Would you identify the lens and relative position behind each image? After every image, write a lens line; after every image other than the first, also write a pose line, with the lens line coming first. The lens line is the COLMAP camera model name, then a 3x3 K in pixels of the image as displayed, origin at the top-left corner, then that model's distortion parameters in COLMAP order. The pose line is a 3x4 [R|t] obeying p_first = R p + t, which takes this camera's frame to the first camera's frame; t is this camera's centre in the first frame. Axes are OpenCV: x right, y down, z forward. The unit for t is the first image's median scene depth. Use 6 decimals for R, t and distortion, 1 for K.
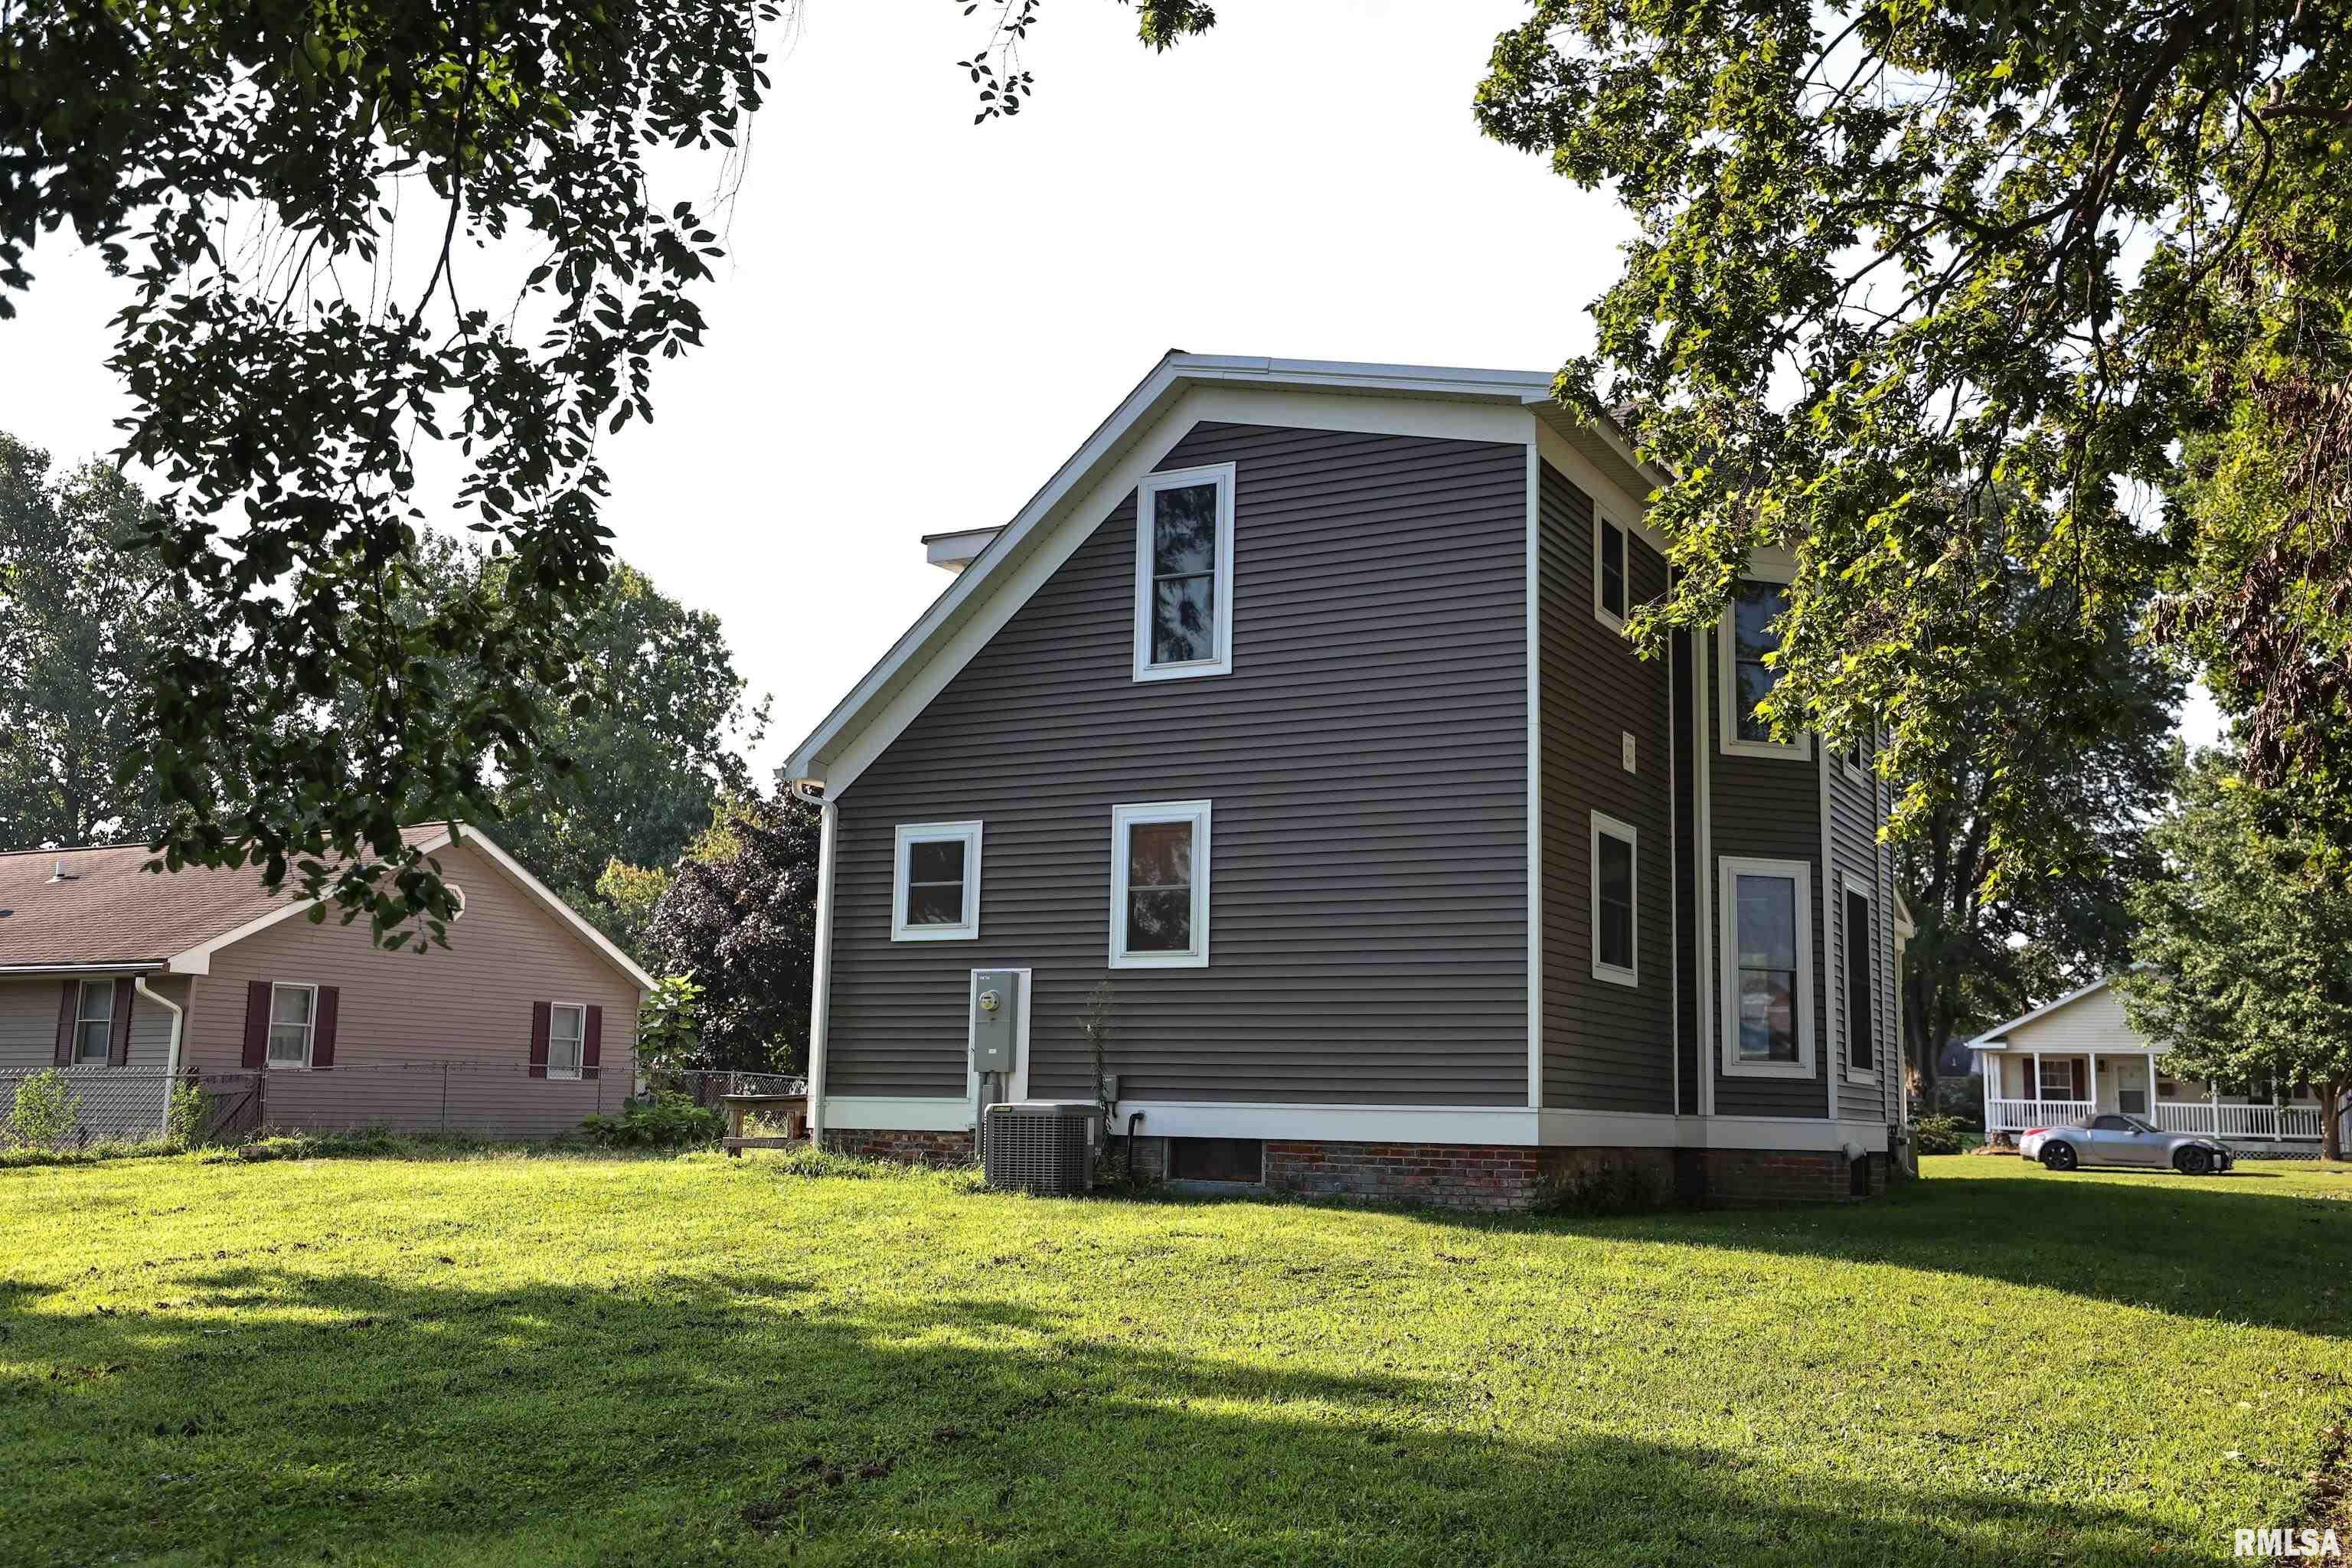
lens RADIAL K [[2260.0, 0, 1176.0], [0, 2260.0, 784.0], [0, 0, 1]] dist [0.048856, 0.004678]
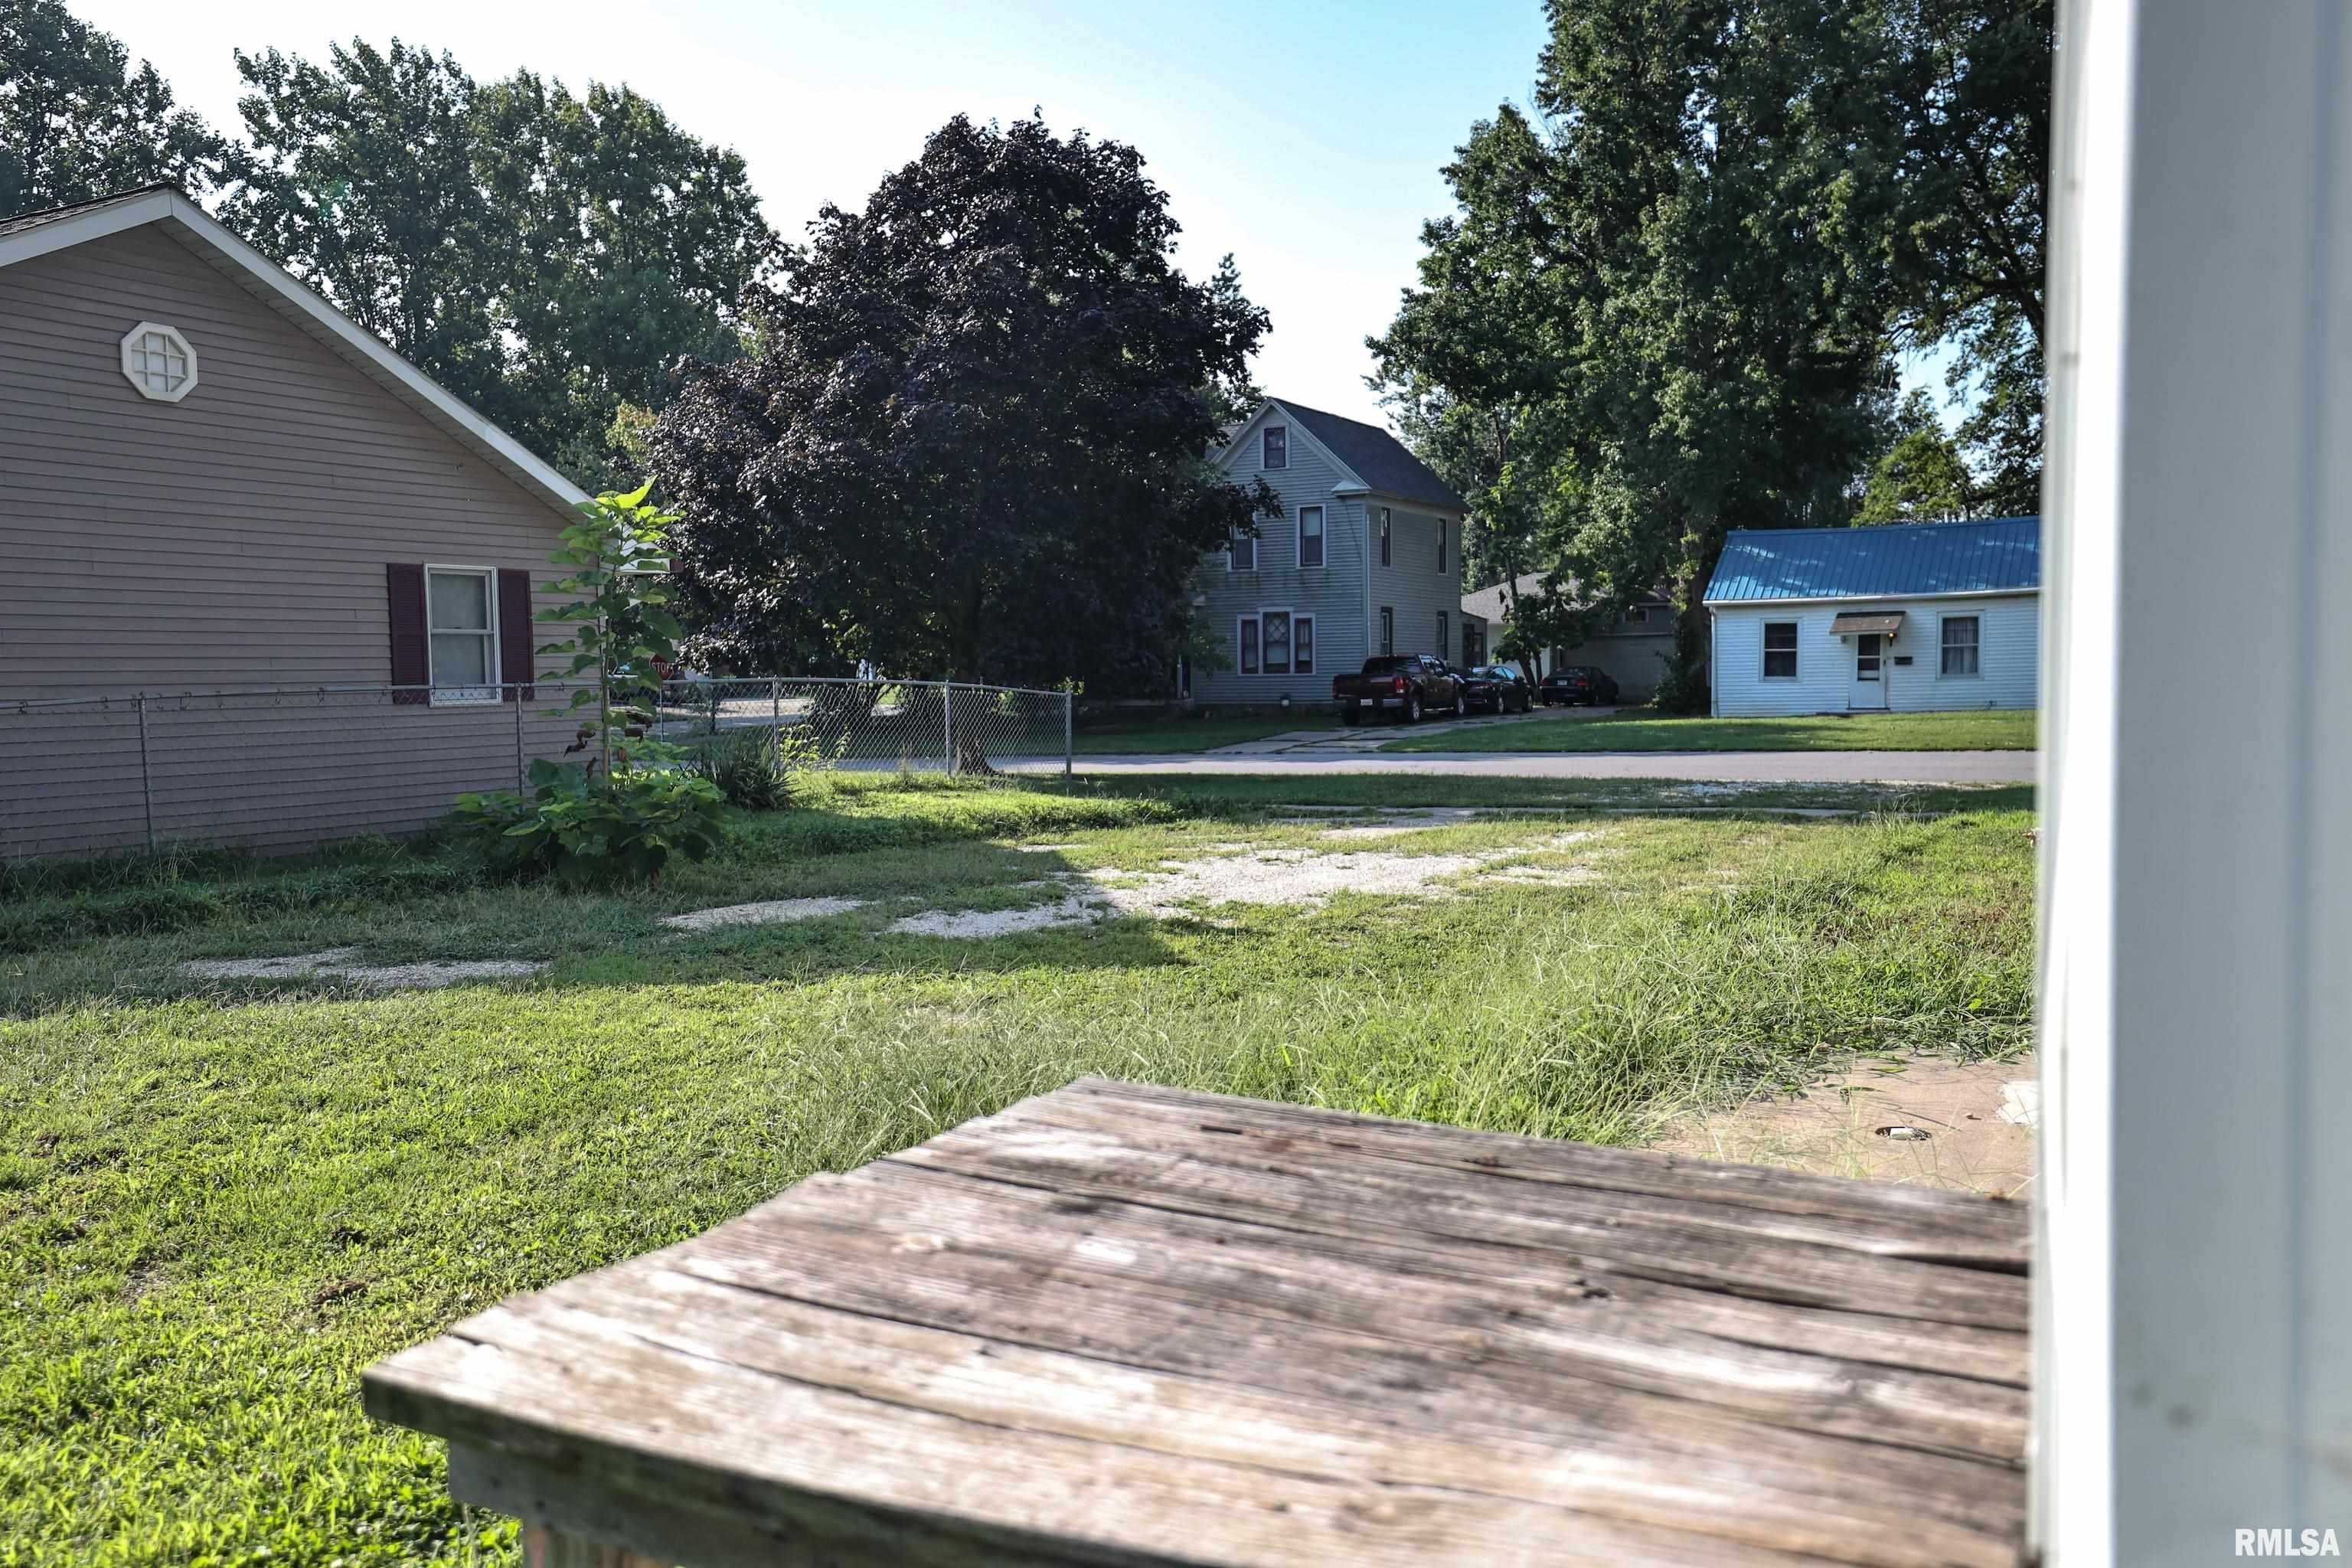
lens RADIAL K [[1802.8, 0, 1176.0], [0, 1802.8, 784.0], [0, 0, 1]] dist [-0.007456, -0.001597]
pose [[0.999276, -0.036901, 0.009278, -0.081054], [0.034120, 0.976947, 0.210738, 0.049544], [-0.016841, -0.210269, 0.977499, 0.446296]]
